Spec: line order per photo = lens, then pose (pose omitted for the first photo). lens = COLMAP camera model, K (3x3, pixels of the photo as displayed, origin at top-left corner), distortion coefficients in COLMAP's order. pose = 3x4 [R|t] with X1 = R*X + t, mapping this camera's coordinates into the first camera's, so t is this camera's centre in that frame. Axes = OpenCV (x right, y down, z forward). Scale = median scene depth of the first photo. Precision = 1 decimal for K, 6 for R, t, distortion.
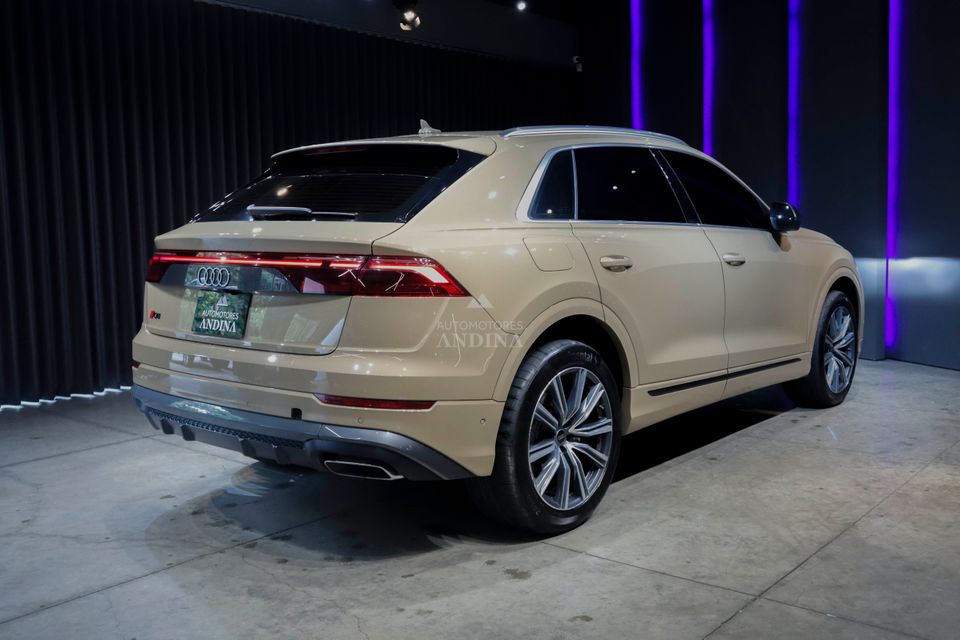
lens RADIAL K [[920.8, 0, 585.8], [0, 920.8, 306.8], [0, 0, 1]] dist [-0.085512, 0.097125]
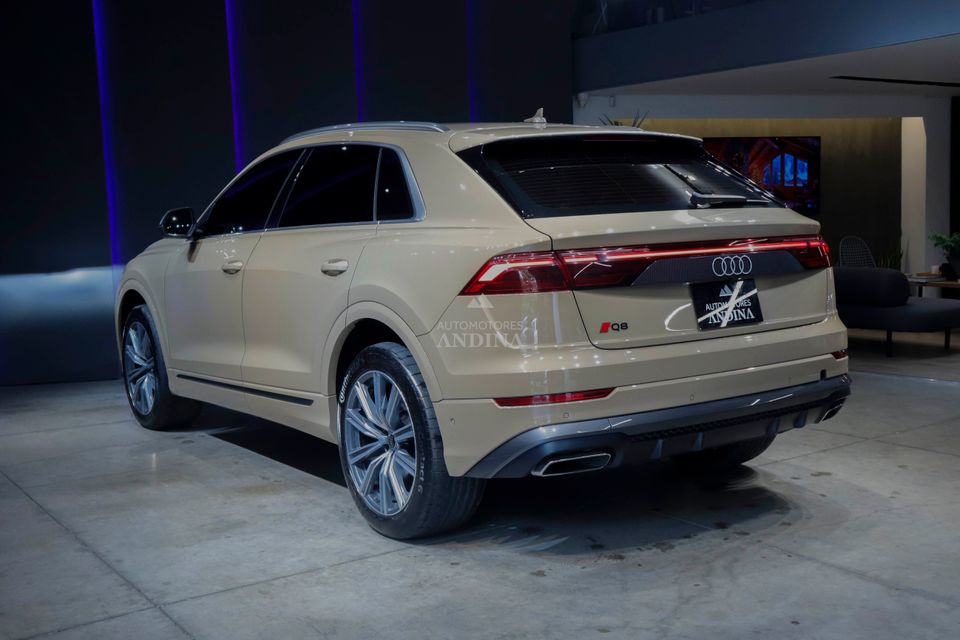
lens RADIAL K [[1074.8, 0, 508.1], [0, 1074.8, 318.2], [0, 0, 1]] dist [-0.018667, 0.014498]
pose [[0.325990, -0.102234, 0.939829, -1.573158], [0.119886, 0.990580, 0.066171, -0.082154], [-0.937741, 0.091101, 0.335176, 0.844482]]
